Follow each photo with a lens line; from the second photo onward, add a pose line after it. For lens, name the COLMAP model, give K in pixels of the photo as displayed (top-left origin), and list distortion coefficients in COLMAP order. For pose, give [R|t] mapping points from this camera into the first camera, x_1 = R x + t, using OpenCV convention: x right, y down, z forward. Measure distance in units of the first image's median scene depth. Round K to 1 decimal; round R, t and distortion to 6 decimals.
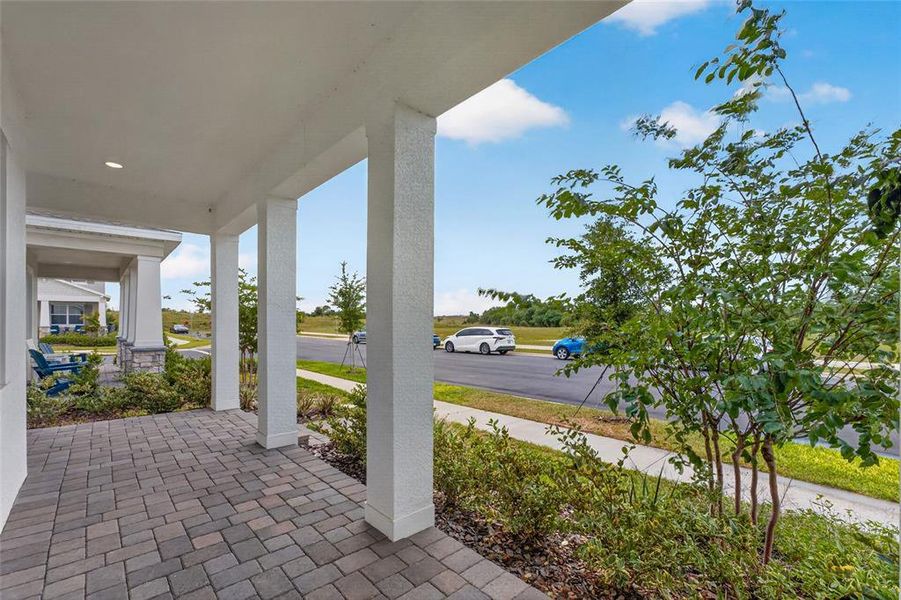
lens RADIAL K [[391.3, 0, 451.6], [0, 391.3, 322.6], [0, 0, 1]] dist [-0.000652, -0.000194]
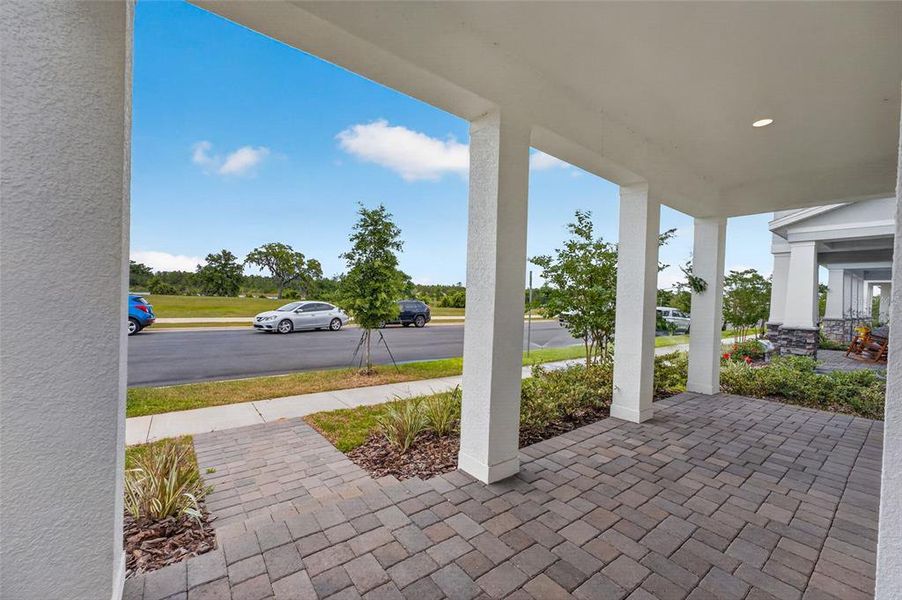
lens RADIAL K [[356.5, 0, 431.3], [0, 356.5, 300.7], [0, 0, 1]] dist [0.001364, 0.000251]
pose [[0.107186, -0.008700, 0.994201, -1.607559], [-0.030177, 0.999473, 0.012000, -0.010016], [-0.993781, -0.031288, 0.106867, 1.522348]]
